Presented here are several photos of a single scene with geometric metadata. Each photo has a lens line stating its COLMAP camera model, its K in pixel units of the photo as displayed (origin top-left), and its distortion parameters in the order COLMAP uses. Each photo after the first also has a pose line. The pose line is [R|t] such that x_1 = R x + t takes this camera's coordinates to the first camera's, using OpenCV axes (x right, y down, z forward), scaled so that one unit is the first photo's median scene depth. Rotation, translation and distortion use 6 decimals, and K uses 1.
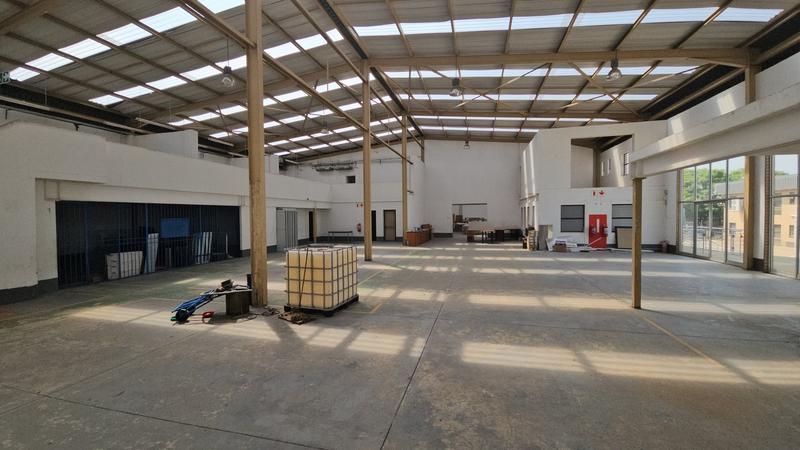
lens RADIAL K [[327.3, 0, 394.0], [0, 327.3, 222.1], [0, 0, 1]] dist [0.015313, -0.008713]
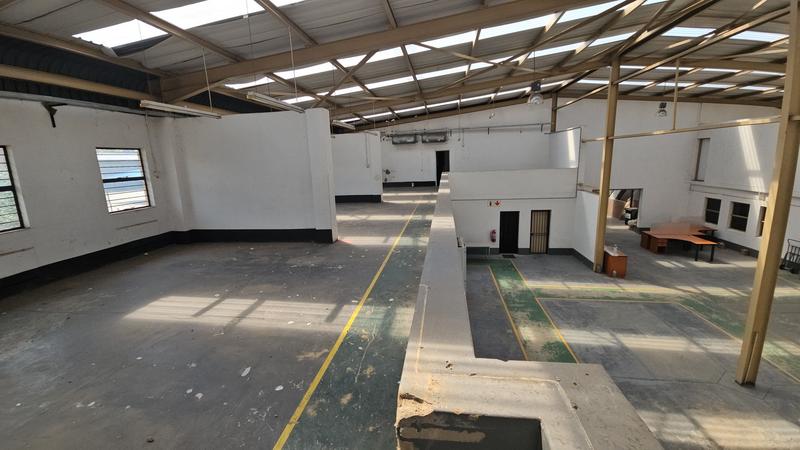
lens RADIAL K [[327.3, 0, 393.1], [0, 327.3, 221.0], [0, 0, 1]] dist [0.015313, -0.008713]
pose [[0.994256, -0.044421, 0.097373, -0.671663], [0.028035, 0.986127, 0.163608, -0.235111], [-0.103290, -0.159938, 0.981708, 0.623973]]
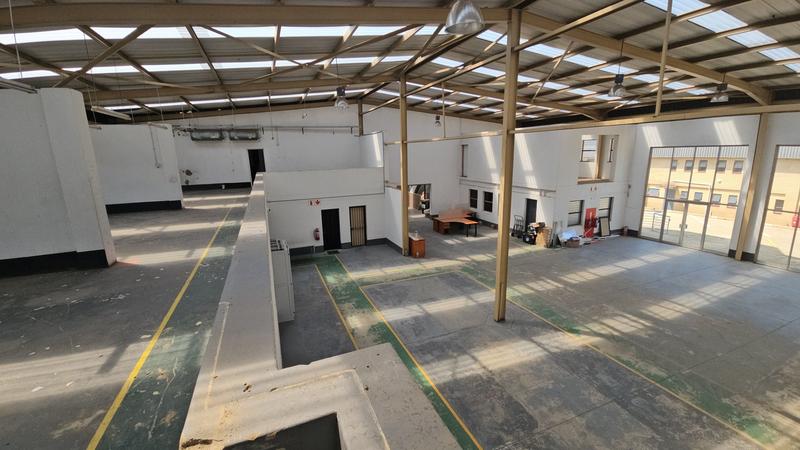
lens RADIAL K [[327.3, 0, 393.9], [0, 327.3, 221.0], [0, 0, 1]] dist [0.015313, -0.008713]
pose [[0.806099, -0.128358, 0.577693, -0.659047], [0.027004, 0.983155, 0.180766, -0.236854], [-0.591165, -0.130115, 0.795986, 0.621160]]
